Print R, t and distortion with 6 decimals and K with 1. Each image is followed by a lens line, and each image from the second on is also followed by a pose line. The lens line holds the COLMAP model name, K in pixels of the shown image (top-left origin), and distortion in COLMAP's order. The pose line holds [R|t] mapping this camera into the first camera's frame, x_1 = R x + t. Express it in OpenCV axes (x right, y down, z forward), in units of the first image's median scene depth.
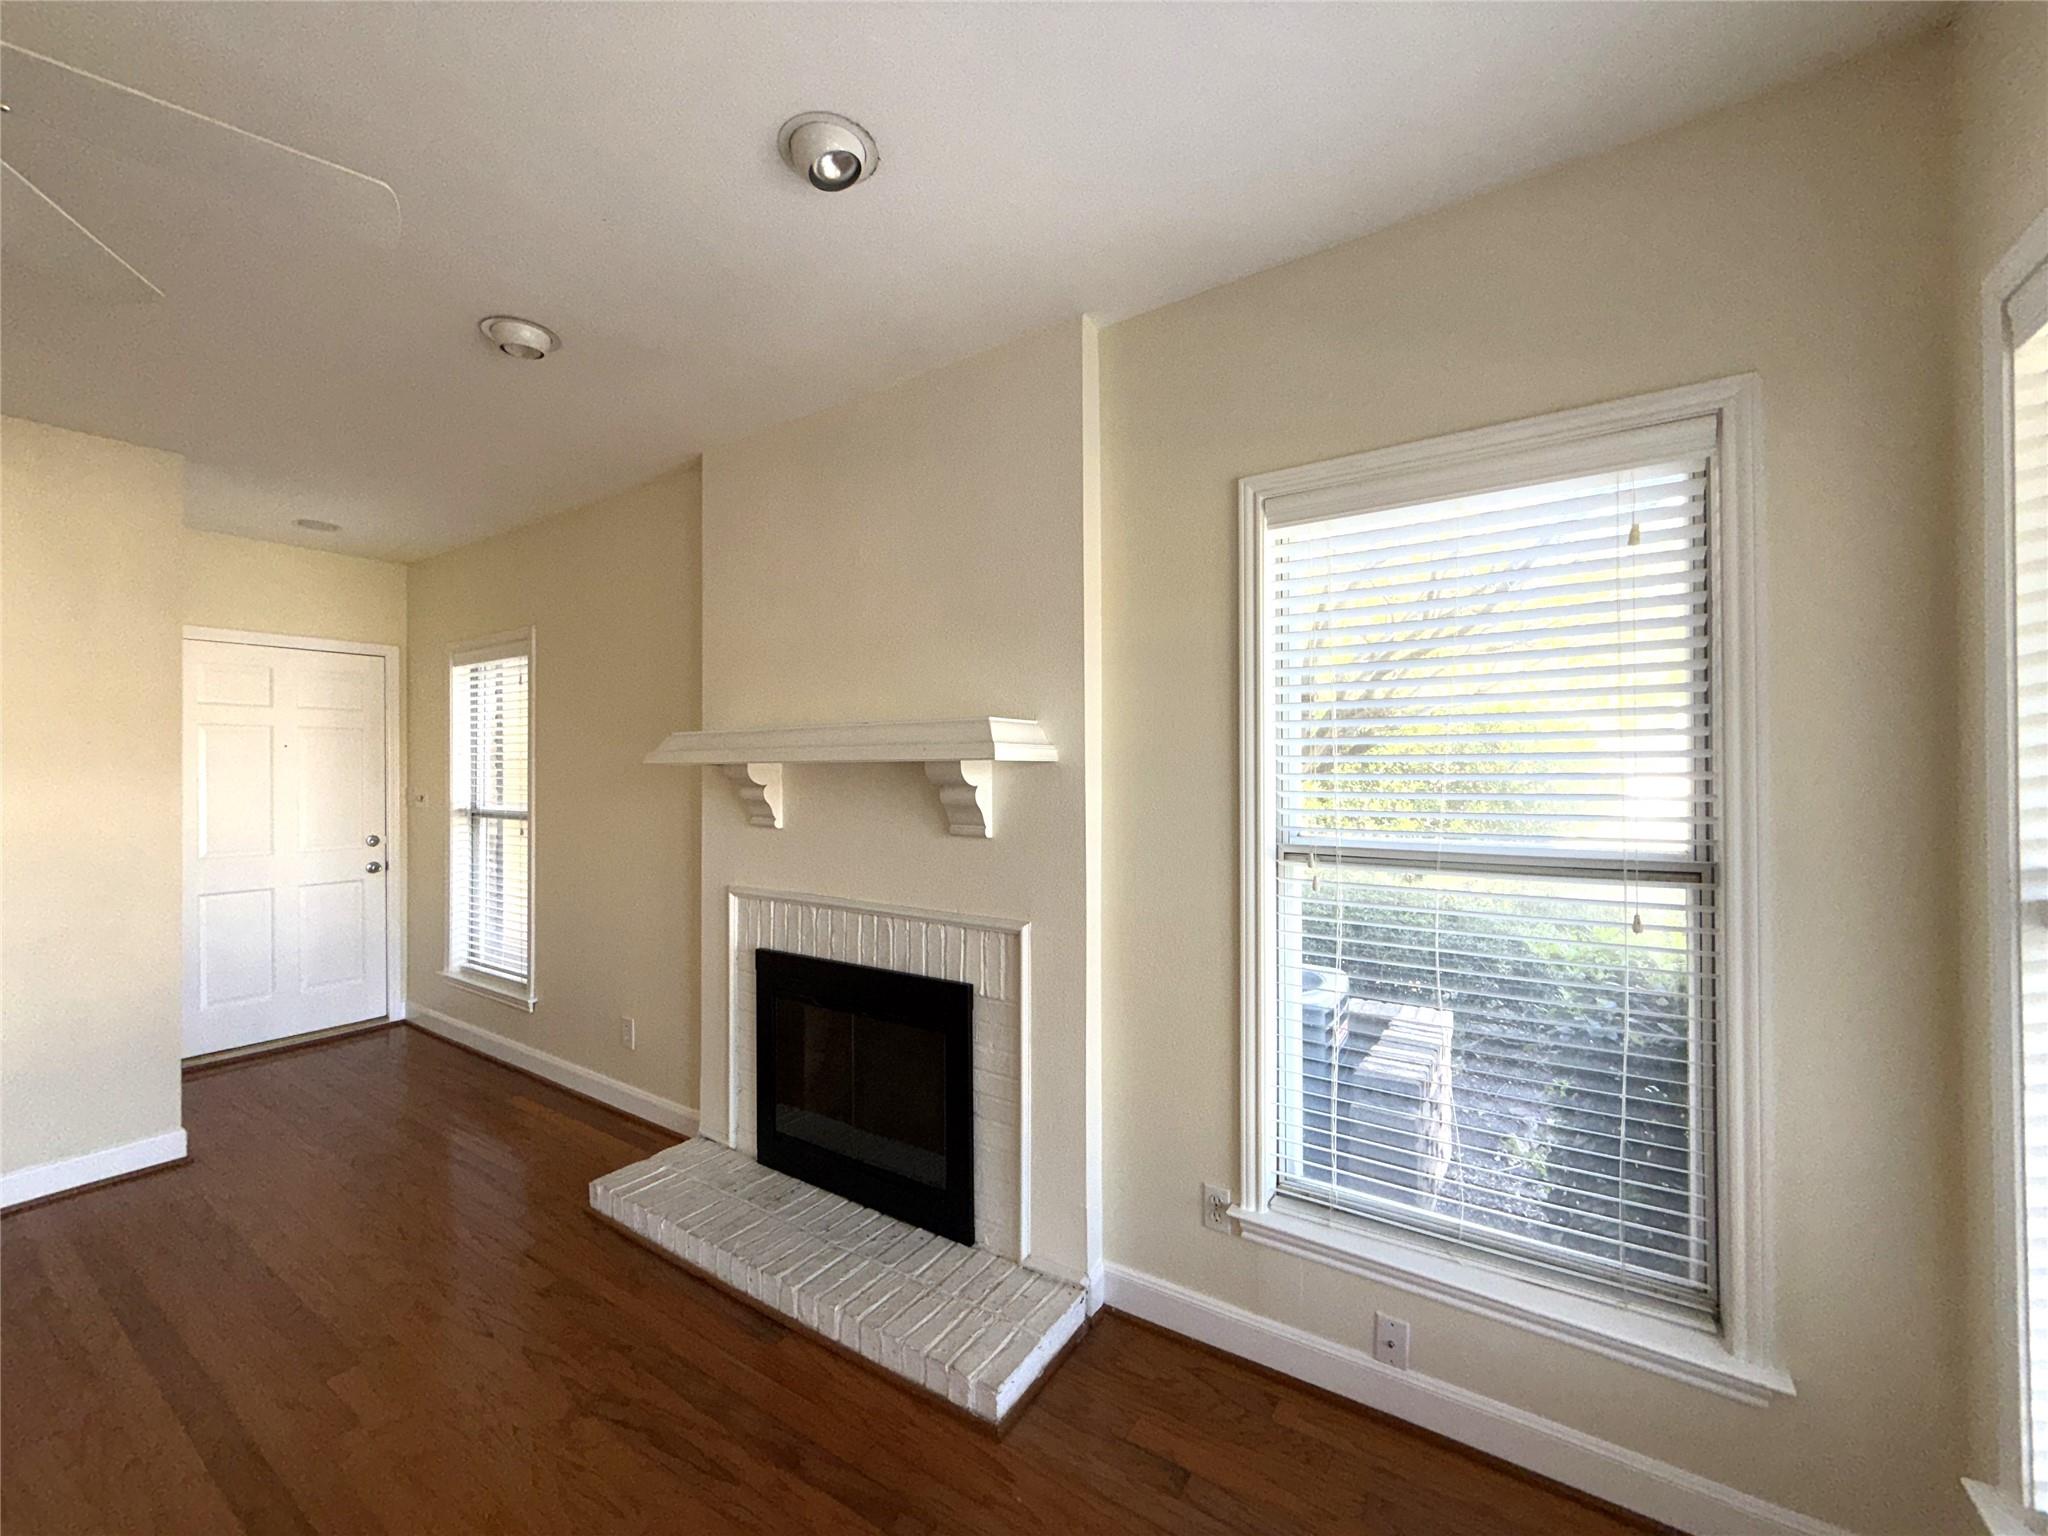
lens RADIAL K [[821.5, 0, 1019.1], [0, 821.5, 766.0], [0, 0, 1]] dist [0.003764, 0.000064]
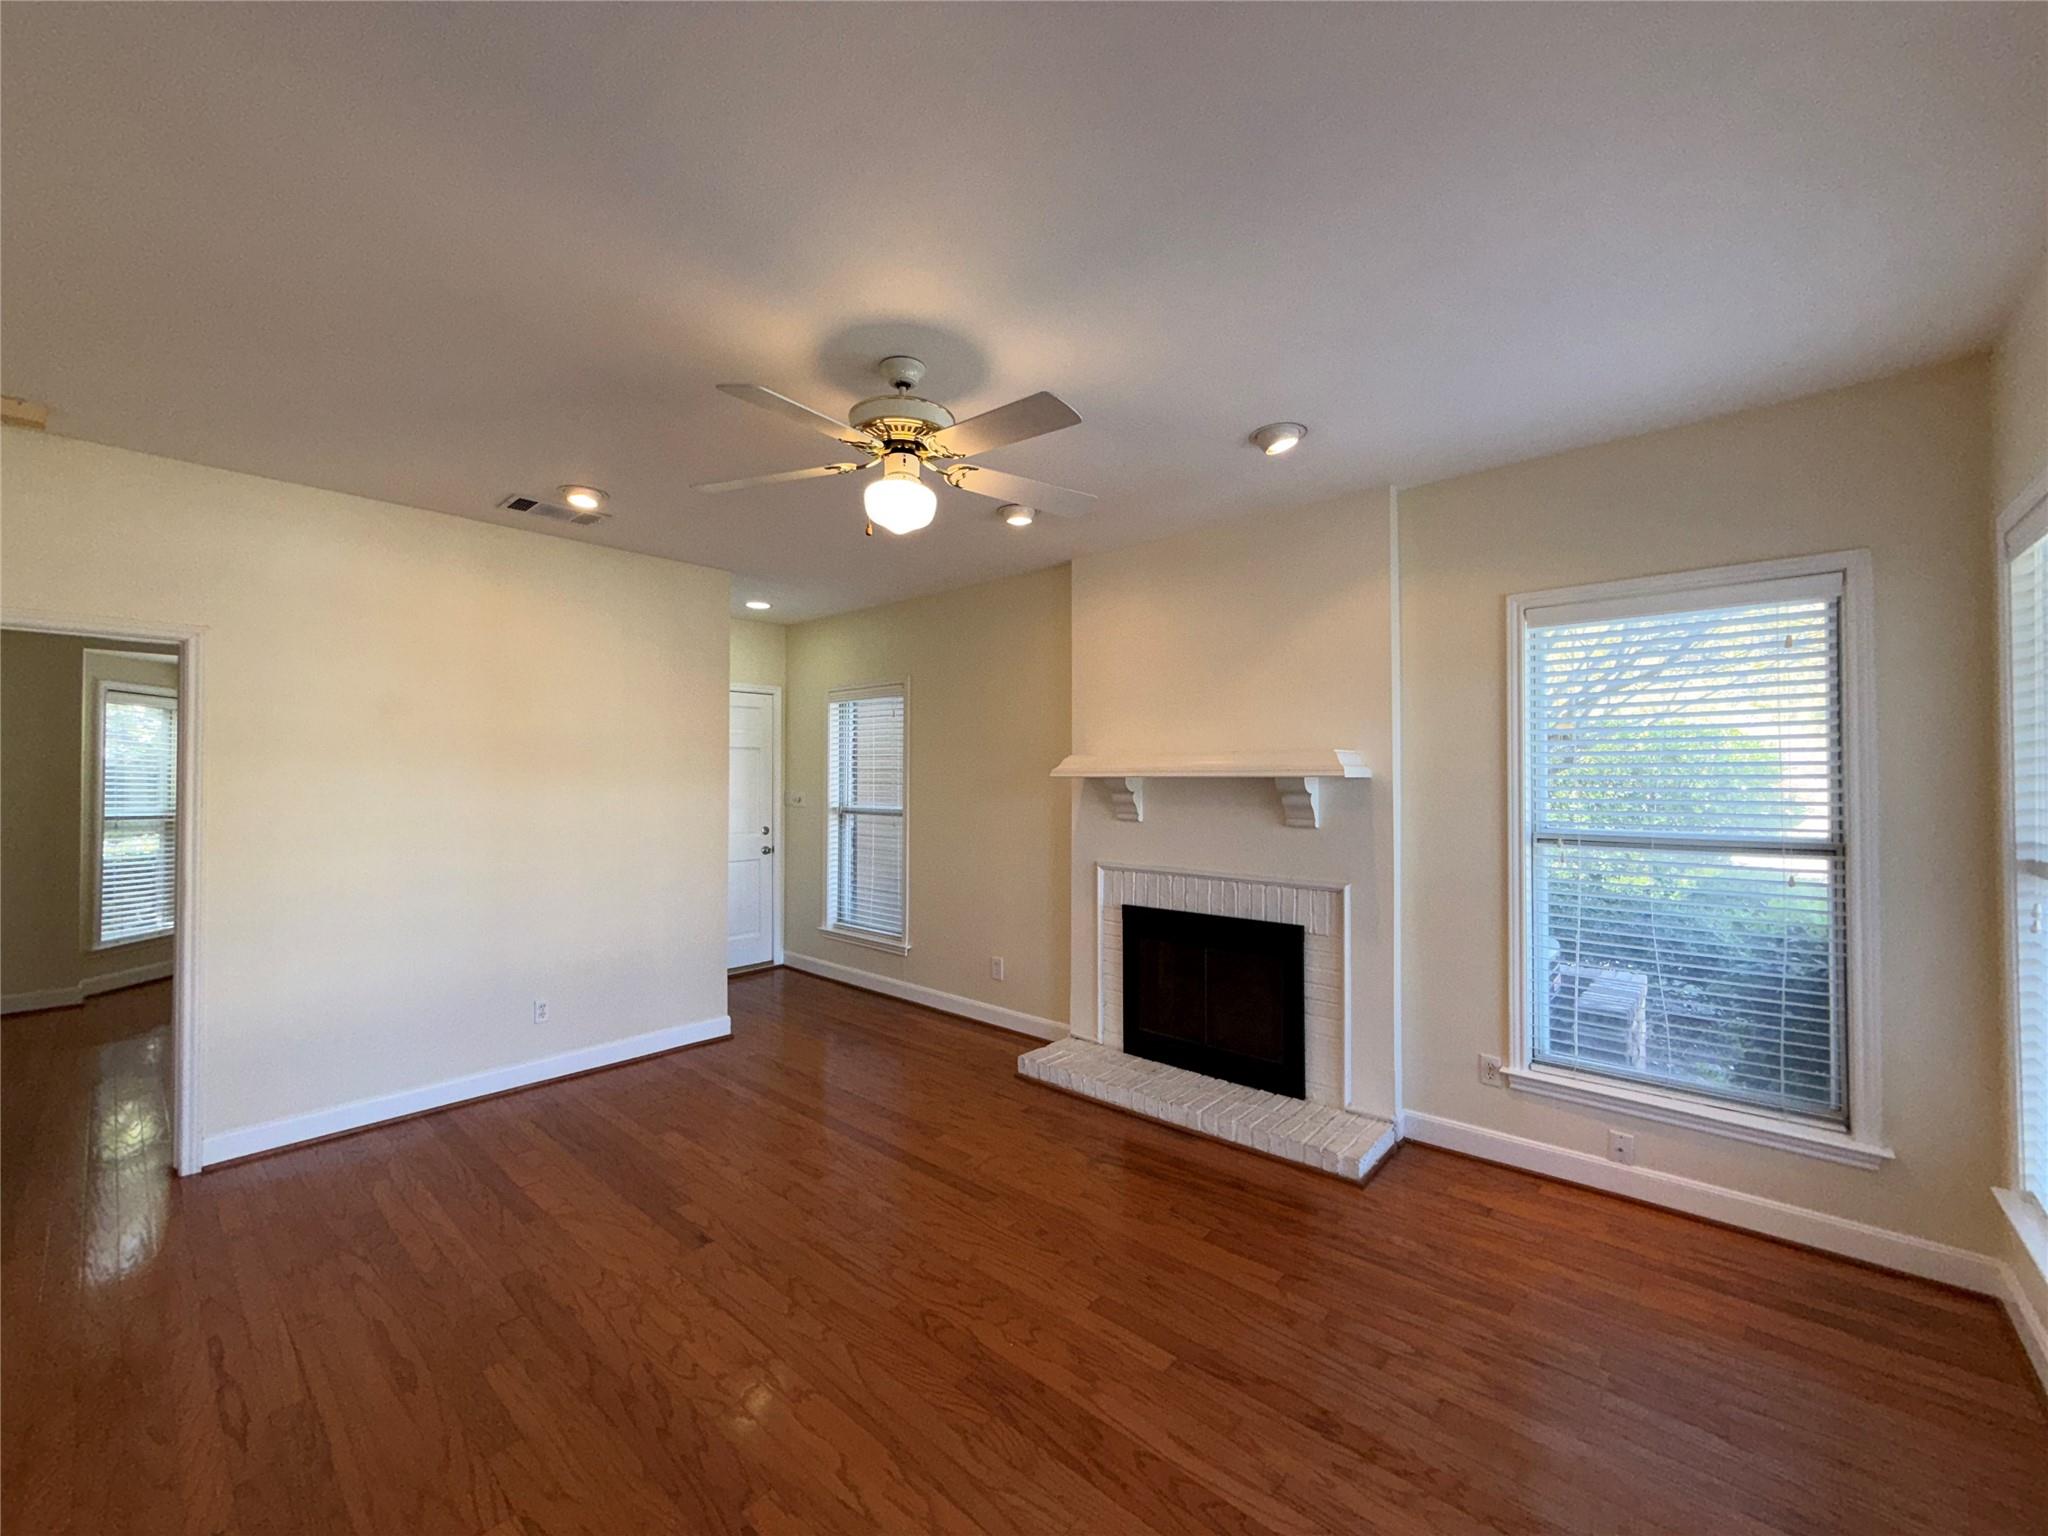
lens RADIAL K [[821.5, 0, 1018.8], [0, 821.5, 766.2], [0, 0, 1]] dist [0.003764, 0.000064]
pose [[0.990351, 0.002459, -0.138563, -0.343545], [-0.003658, 0.999958, -0.008394, -0.010176], [0.138537, 0.008820, 0.990318, -0.528973]]
